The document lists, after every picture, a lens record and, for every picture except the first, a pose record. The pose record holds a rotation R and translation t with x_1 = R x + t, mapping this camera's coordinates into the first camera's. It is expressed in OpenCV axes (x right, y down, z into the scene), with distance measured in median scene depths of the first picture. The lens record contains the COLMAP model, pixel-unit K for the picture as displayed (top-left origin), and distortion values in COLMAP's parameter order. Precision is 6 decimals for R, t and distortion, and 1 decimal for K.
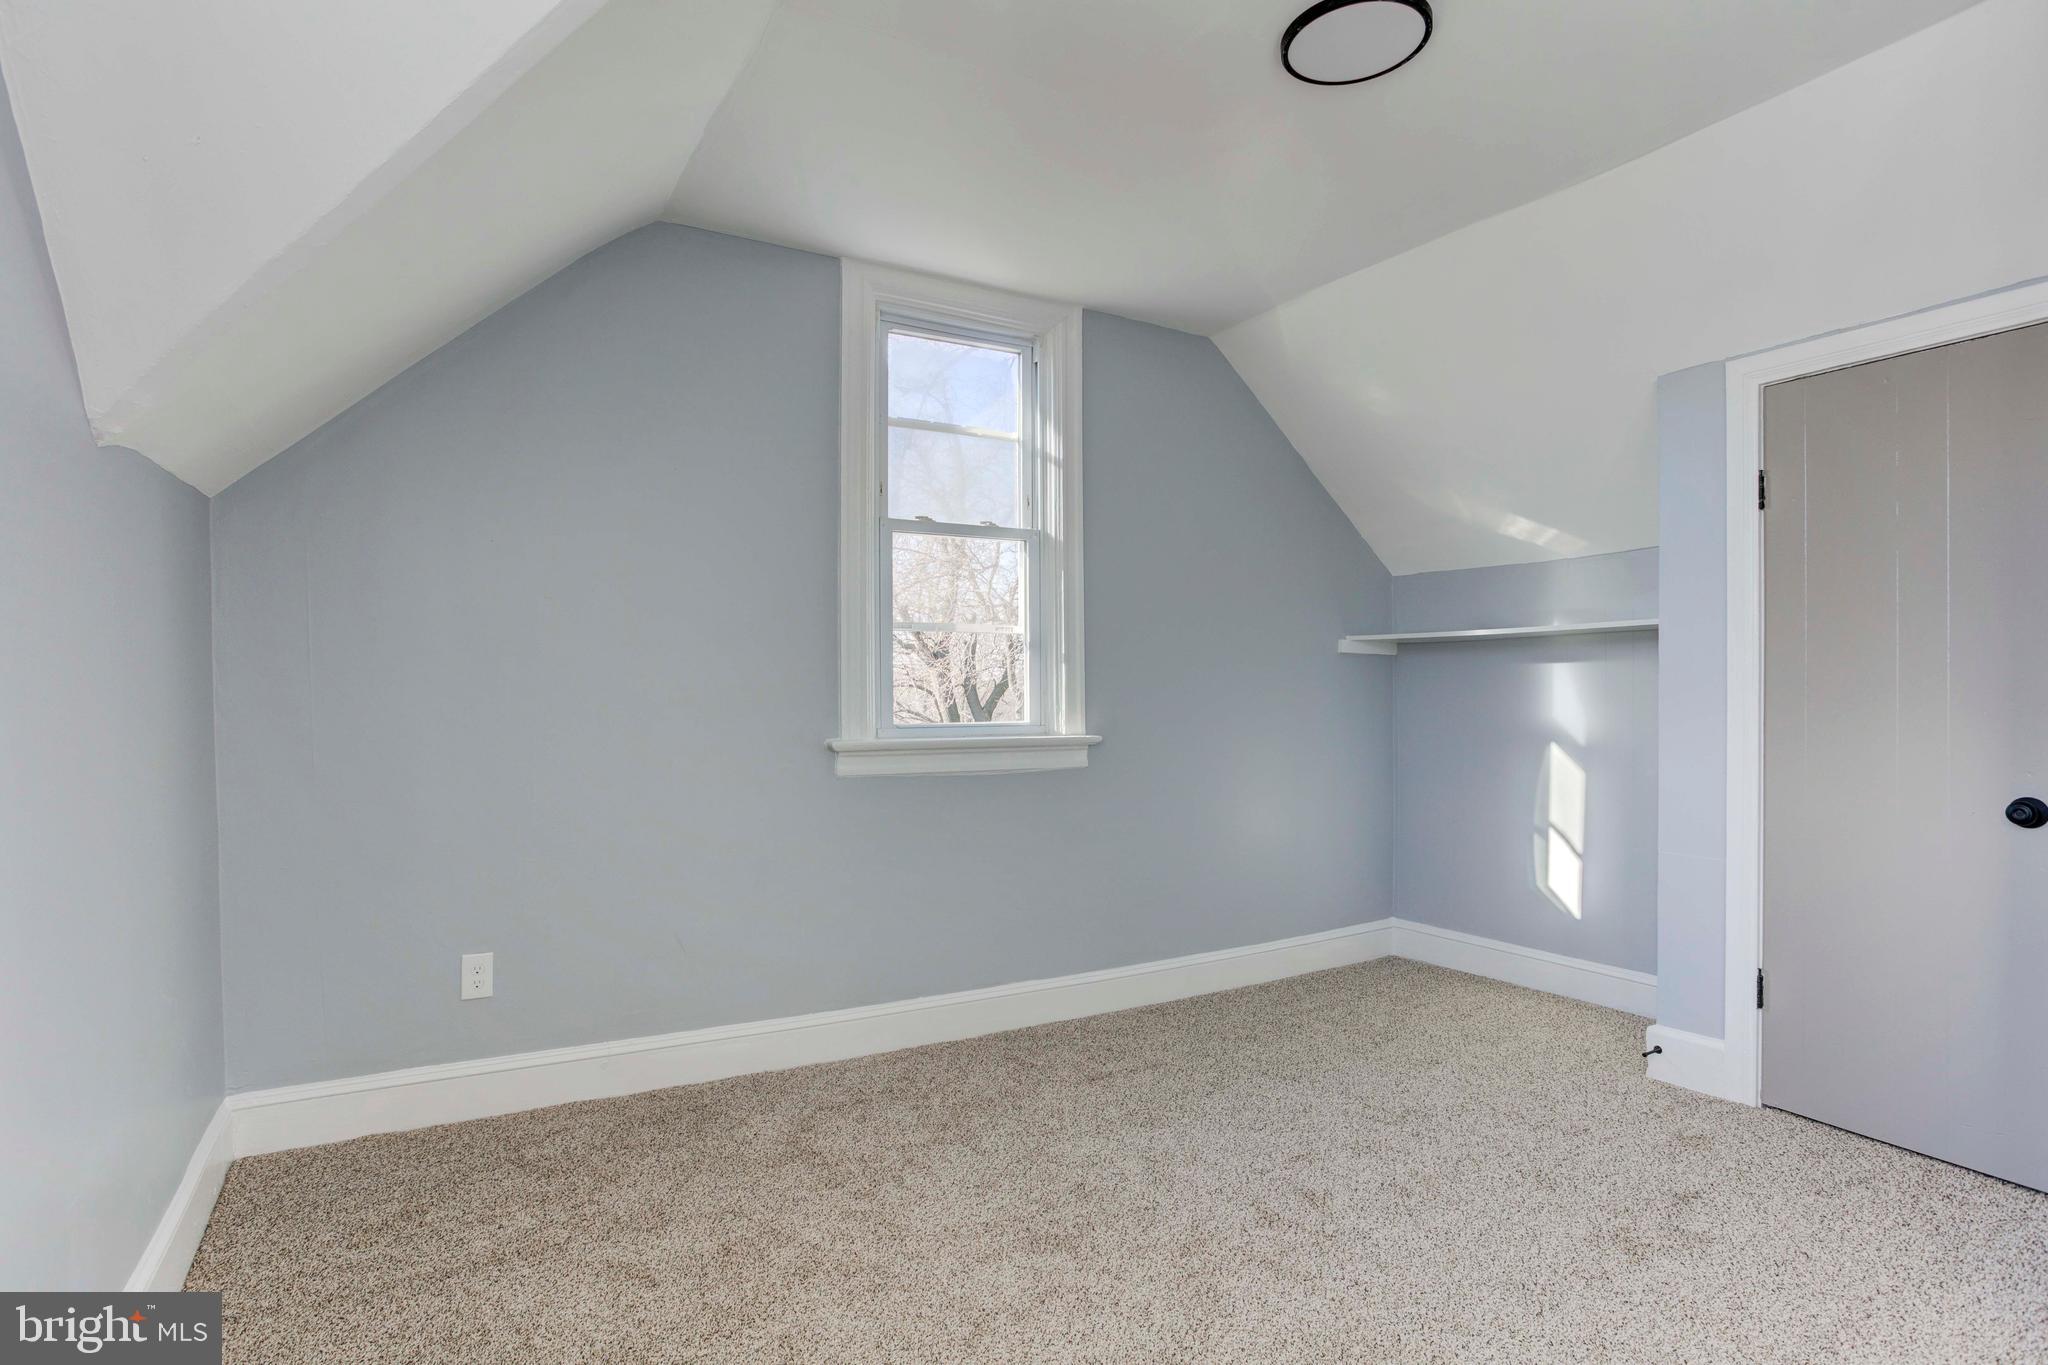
lens RADIAL K [[1075.9, 0, 1027.1], [0, 1075.9, 685.4], [0, 0, 1]] dist [0.017806, 0.000900]
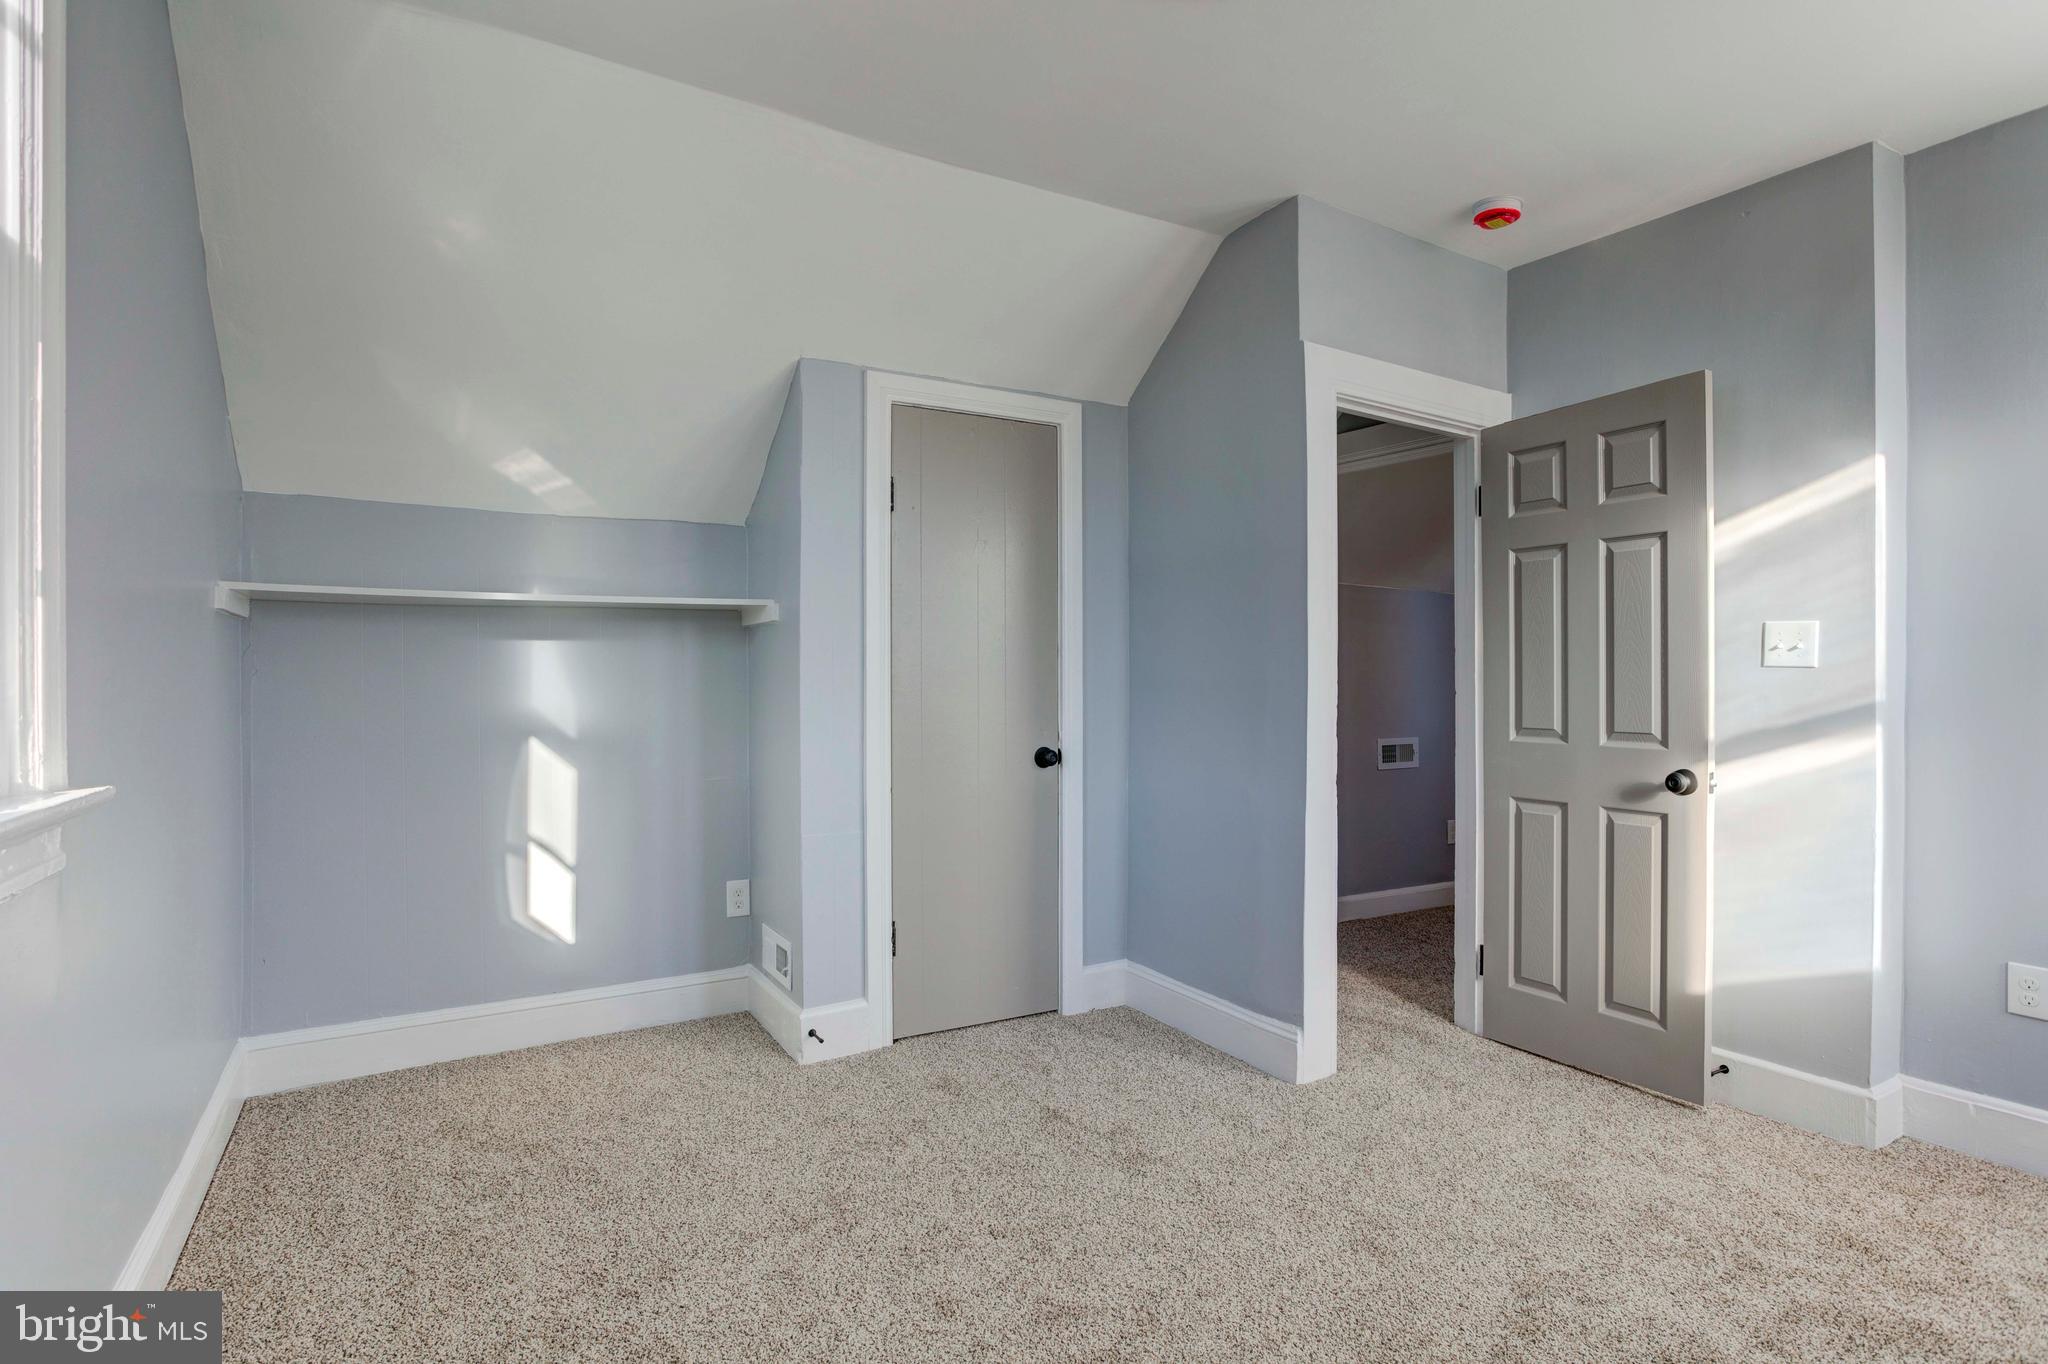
lens RADIAL K [[1075.9, 0, 1020.1], [0, 1075.9, 671.1], [0, 0, 1]] dist [0.017806, 0.000900]
pose [[0.018734, 0.009095, 0.999783, -0.324185], [-0.002172, 0.999957, -0.009056, 0.009526], [-0.999822, -0.002002, 0.018753, 0.623729]]
